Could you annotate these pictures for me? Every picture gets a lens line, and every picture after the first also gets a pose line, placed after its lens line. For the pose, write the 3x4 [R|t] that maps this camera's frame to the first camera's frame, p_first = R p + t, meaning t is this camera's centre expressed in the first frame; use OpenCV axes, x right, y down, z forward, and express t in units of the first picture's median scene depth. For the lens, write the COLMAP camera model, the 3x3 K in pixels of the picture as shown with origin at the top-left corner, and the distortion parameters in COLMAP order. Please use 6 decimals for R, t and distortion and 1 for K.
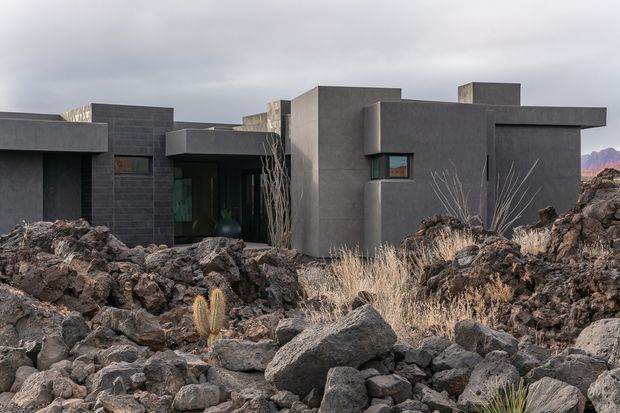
lens RADIAL K [[965.9, 0, 310.0], [0, 965.9, 206.5], [0, 0, 1]] dist [0.003940, 0.073836]
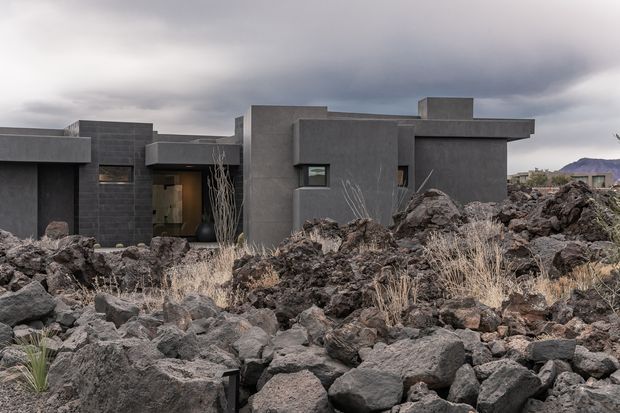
lens RADIAL K [[965.9, 0, 310.0], [0, 965.9, 206.5], [0, 0, 1]] dist [0.003940, 0.073836]
pose [[0.991666, 0.004057, -0.128775, 0.215358], [-0.004460, 0.999986, -0.002839, -0.001861], [0.128761, 0.003389, 0.991670, -0.118849]]
